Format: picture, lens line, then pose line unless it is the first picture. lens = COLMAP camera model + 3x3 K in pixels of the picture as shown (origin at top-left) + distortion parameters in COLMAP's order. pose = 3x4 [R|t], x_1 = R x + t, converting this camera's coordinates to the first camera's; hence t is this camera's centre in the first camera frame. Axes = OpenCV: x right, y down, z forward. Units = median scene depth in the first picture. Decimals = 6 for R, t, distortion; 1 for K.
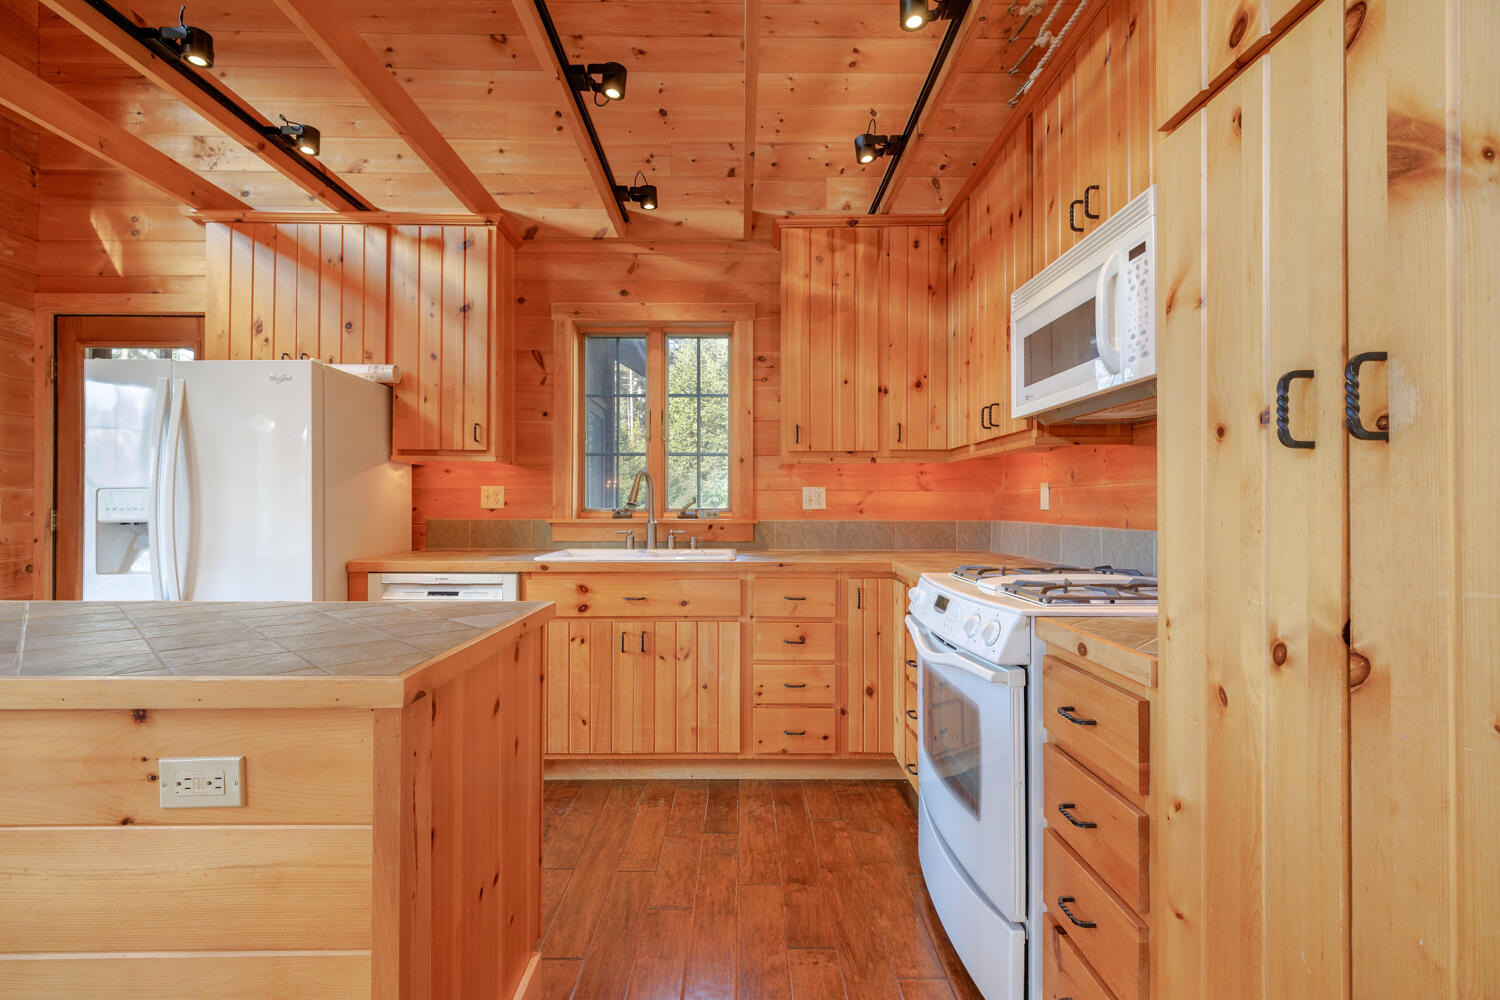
lens RADIAL K [[689.8, 0, 750.0], [0, 689.8, 500.0], [0, 0, 1]] dist [0.000750, 0.000139]
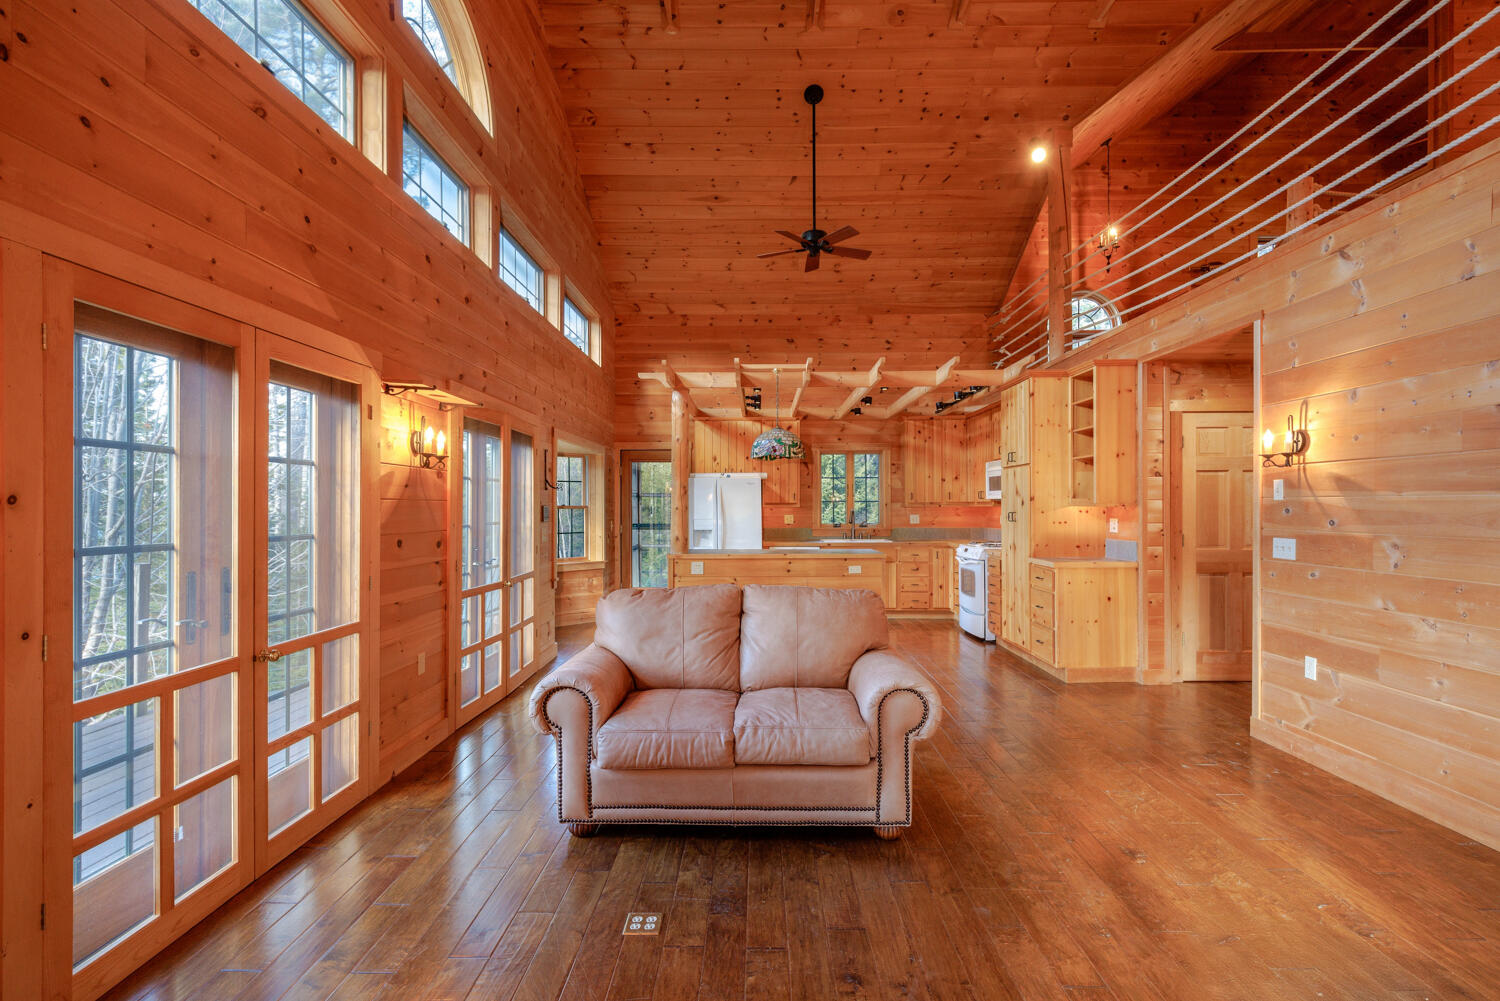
lens RADIAL K [[685.8, 0, 743.8], [0, 685.8, 506.5], [0, 0, 1]] dist [0.001041, 0.000141]
pose [[0.999221, -0.006229, -0.038979, -0.487528], [0.006409, 0.999969, 0.004475, -0.071907], [0.038950, -0.004721, 0.999230, -1.729171]]
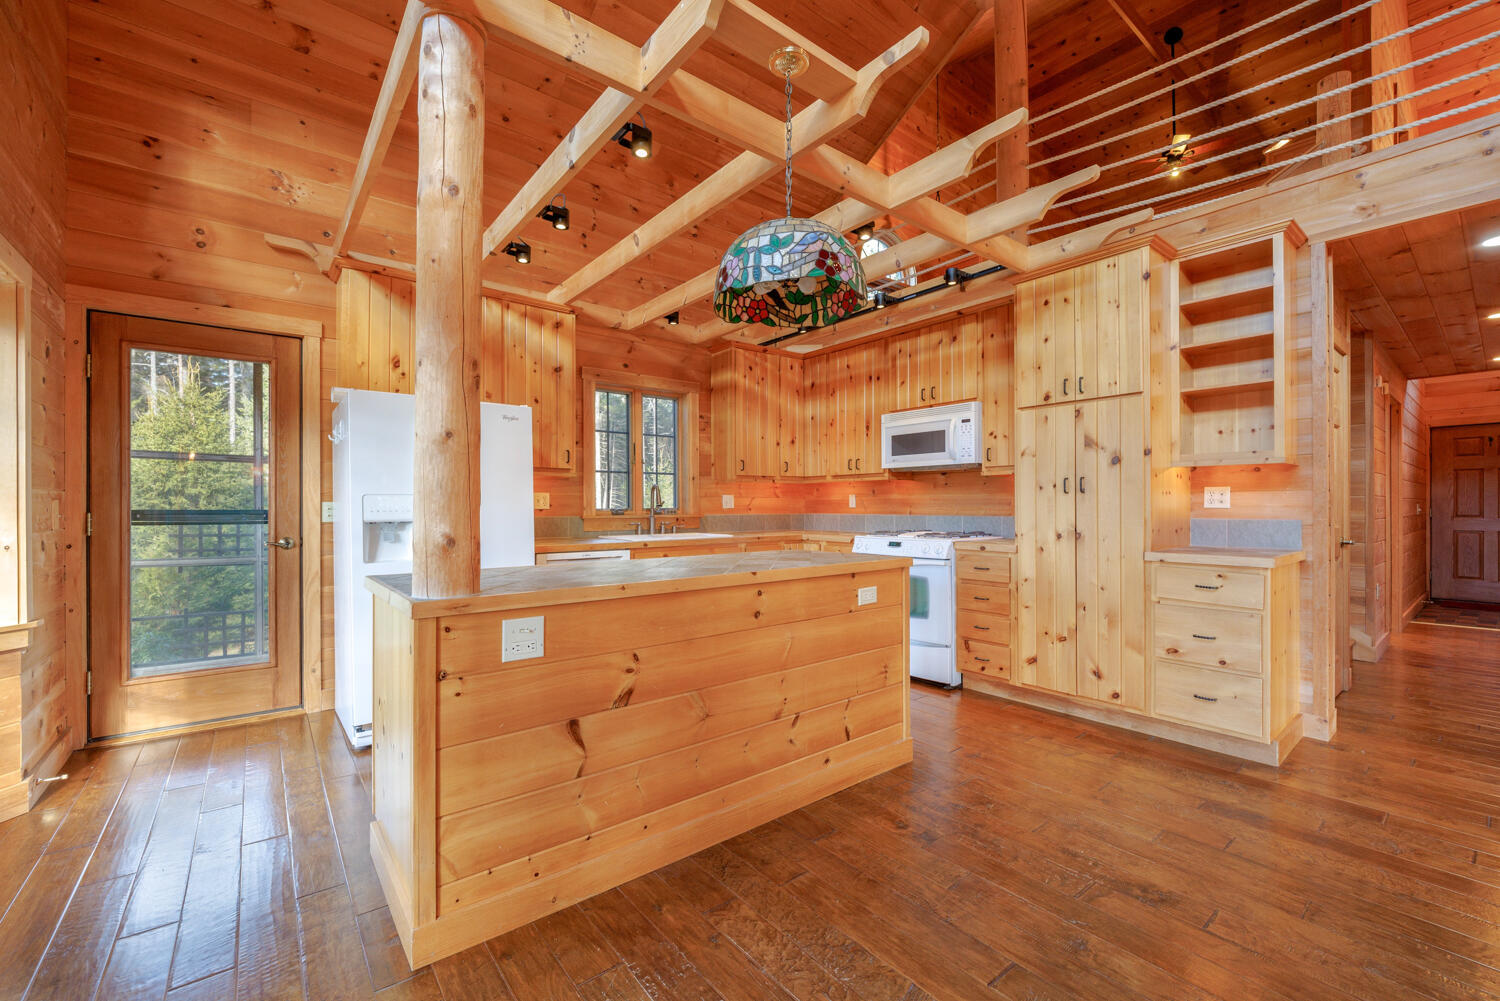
lens RADIAL K [[614.4, 0, 753.2], [0, 614.4, 503.3], [0, 0, 1]] dist [-0.010302, -0.000242]
pose [[0.782654, -0.001399, 0.622456, -0.888039], [-0.000919, 0.999994, 0.003402, -0.004200], [-0.622457, -0.003235, 0.782648, -0.251008]]
